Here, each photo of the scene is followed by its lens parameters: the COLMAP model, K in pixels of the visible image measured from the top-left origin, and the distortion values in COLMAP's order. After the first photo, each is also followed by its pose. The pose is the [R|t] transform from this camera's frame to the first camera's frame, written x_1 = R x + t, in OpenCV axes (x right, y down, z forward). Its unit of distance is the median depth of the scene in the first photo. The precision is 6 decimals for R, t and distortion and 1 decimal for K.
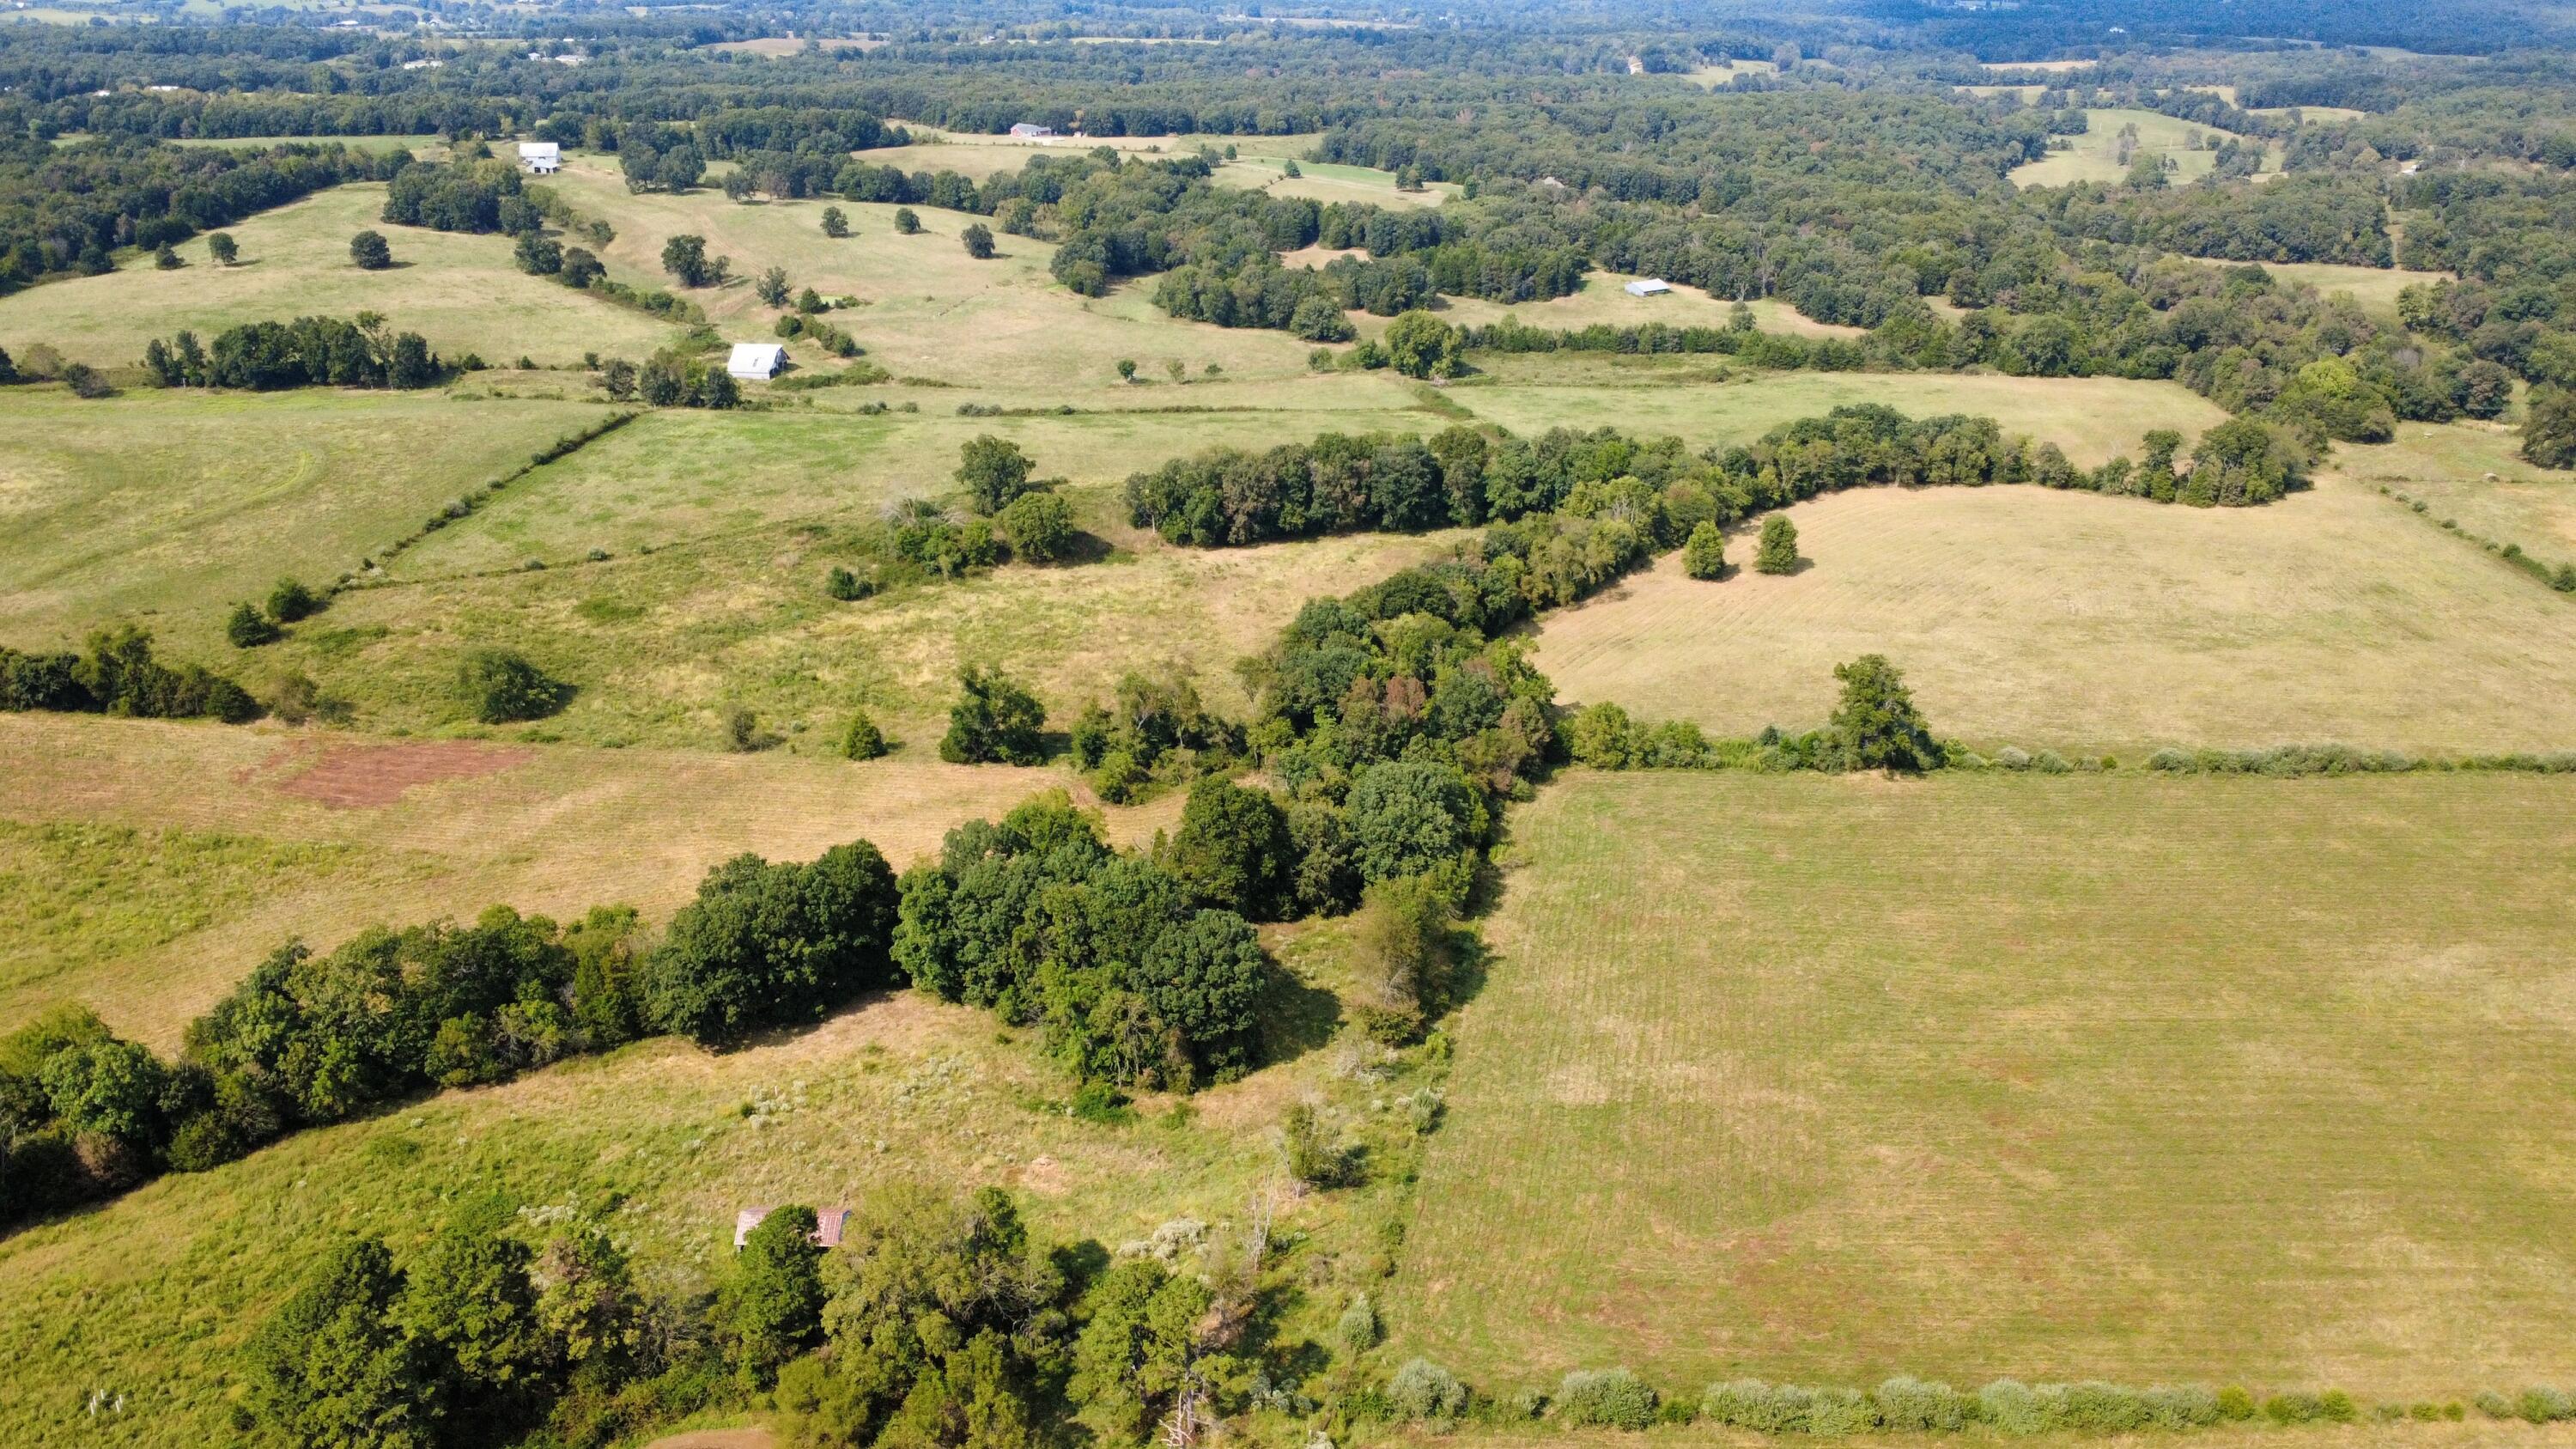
lens RADIAL K [[1872.2, 0, 1284.7], [0, 1872.2, 742.7], [0, 0, 1]] dist [-0.005687, 0.005254]
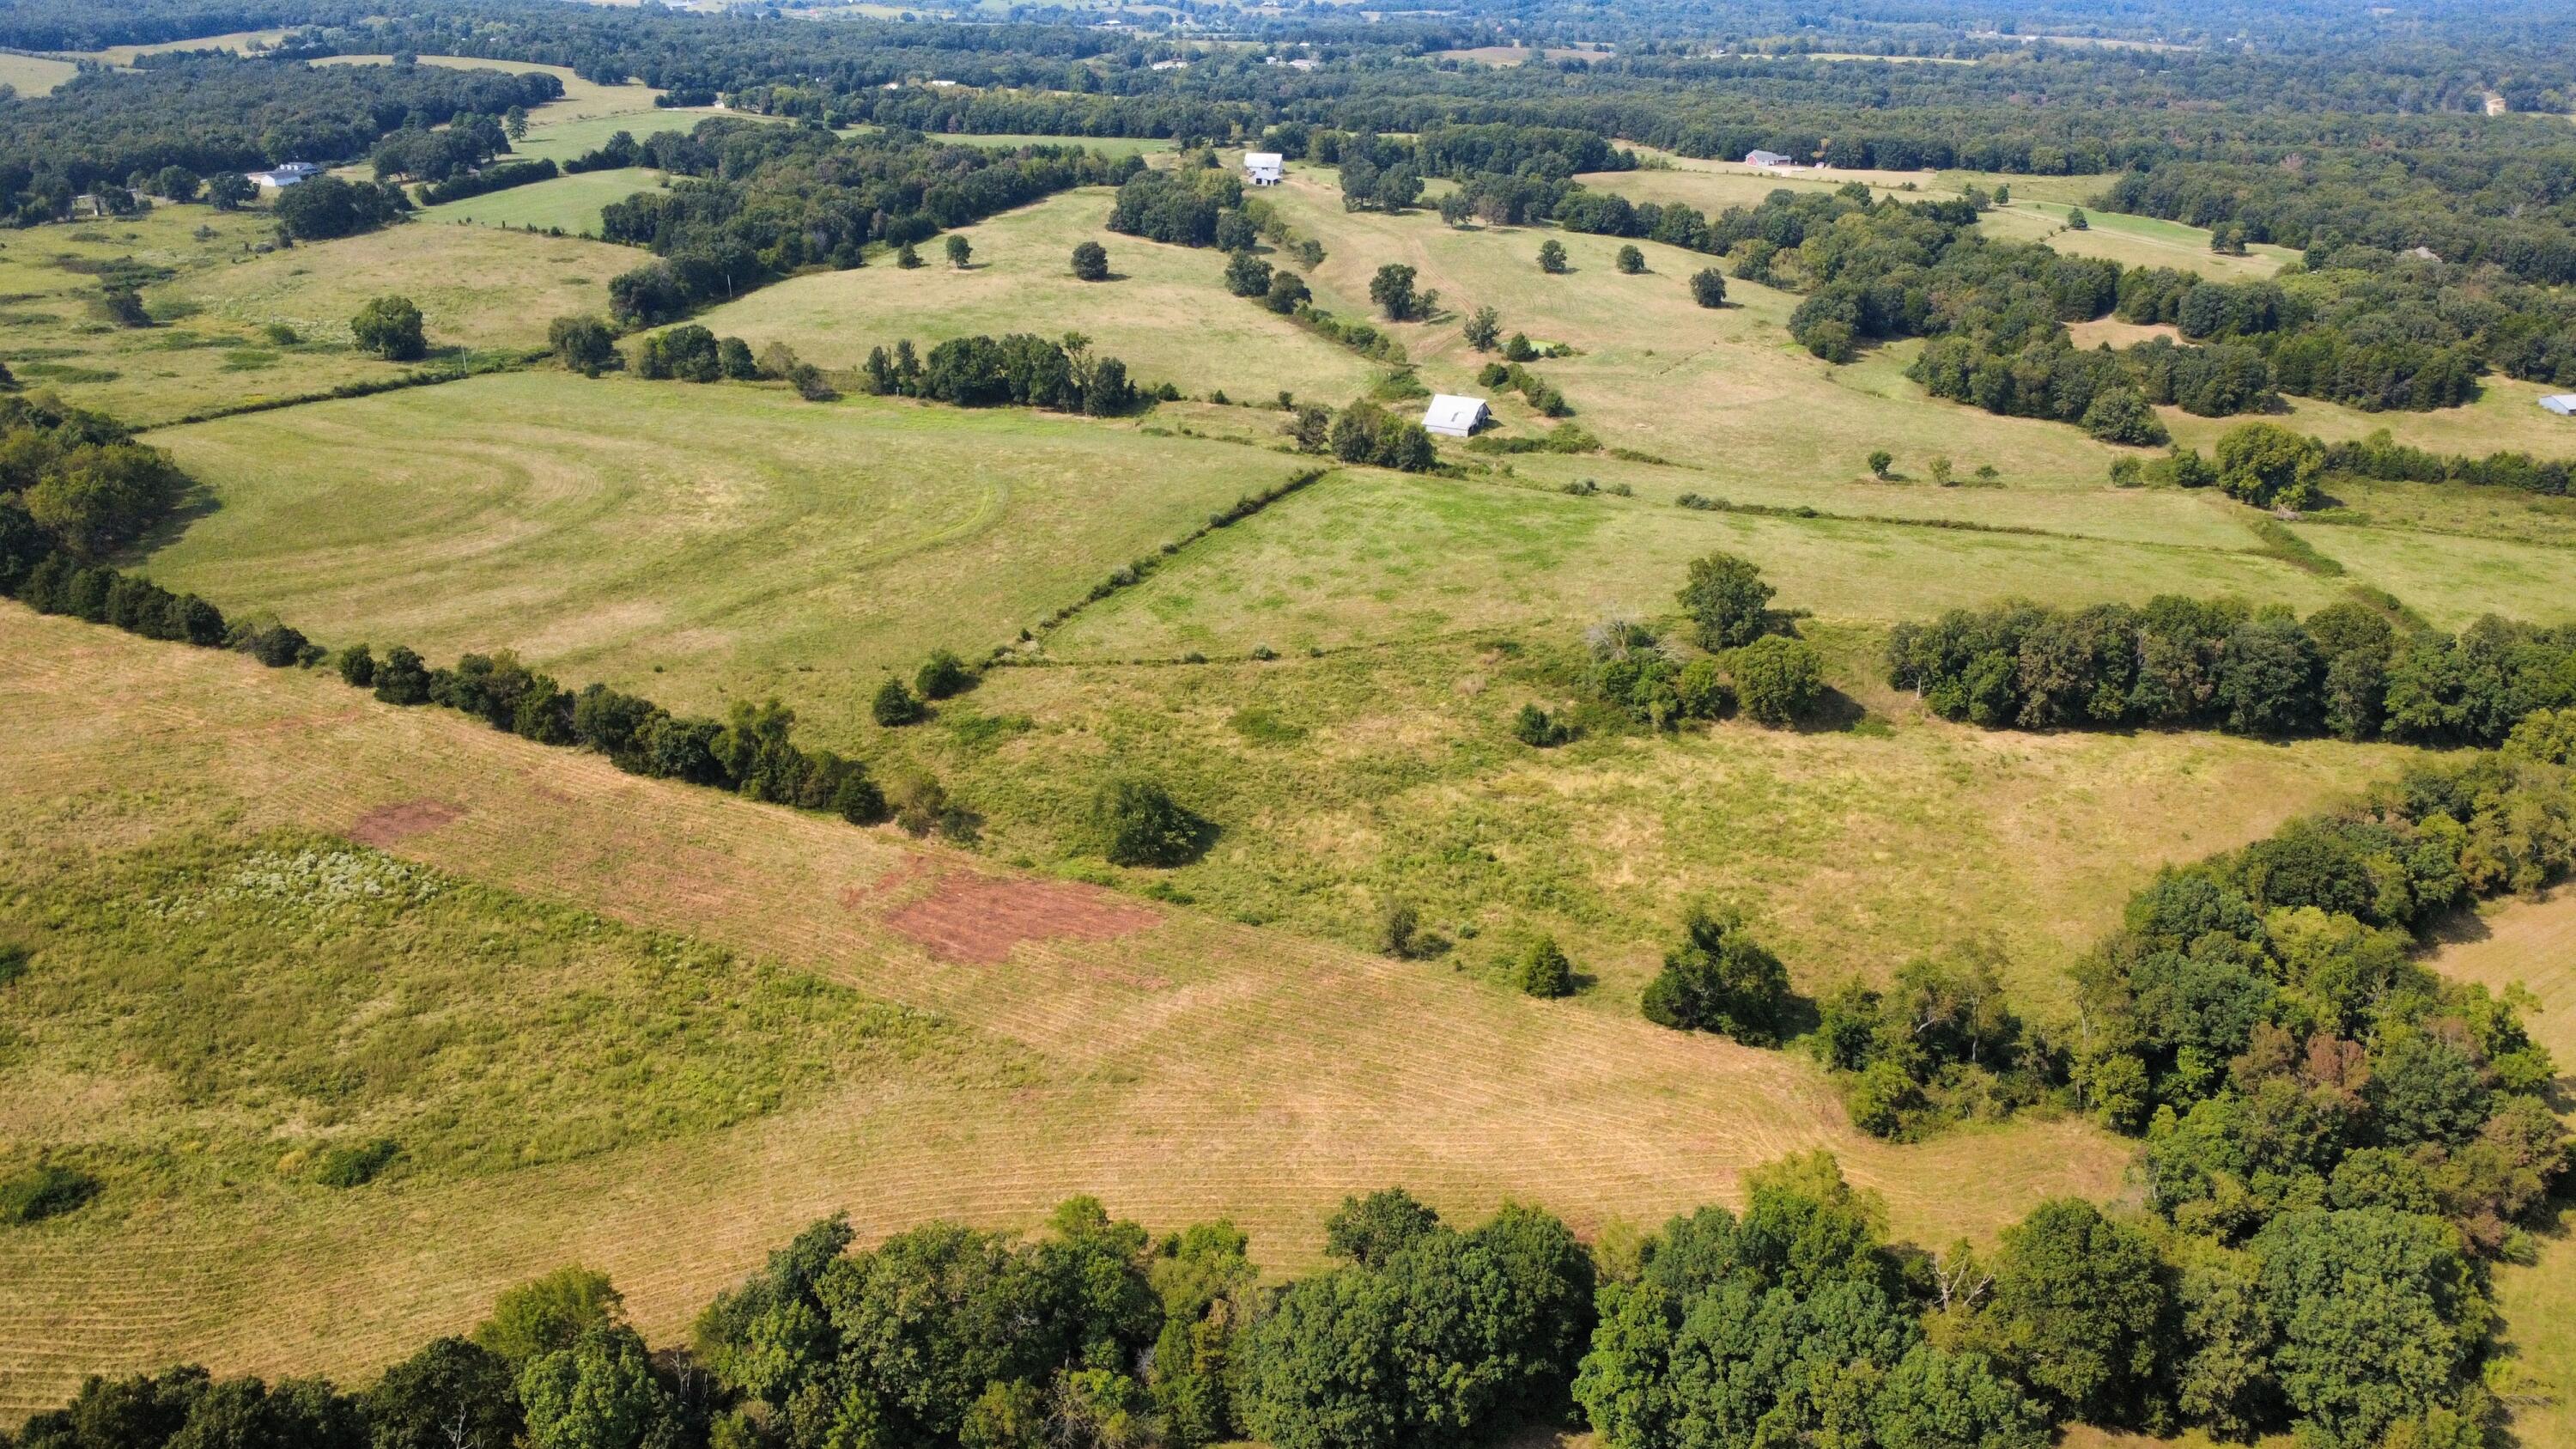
lens RADIAL K [[1872.2, 0, 1288.8], [0, 1872.2, 731.6], [0, 0, 1]] dist [-0.005687, 0.005254]
pose [[0.938788, 0.137979, -0.315658, -0.066130], [-0.140594, 0.989960, 0.014590, -0.069889], [0.314501, 0.030683, 0.948761, 0.154557]]
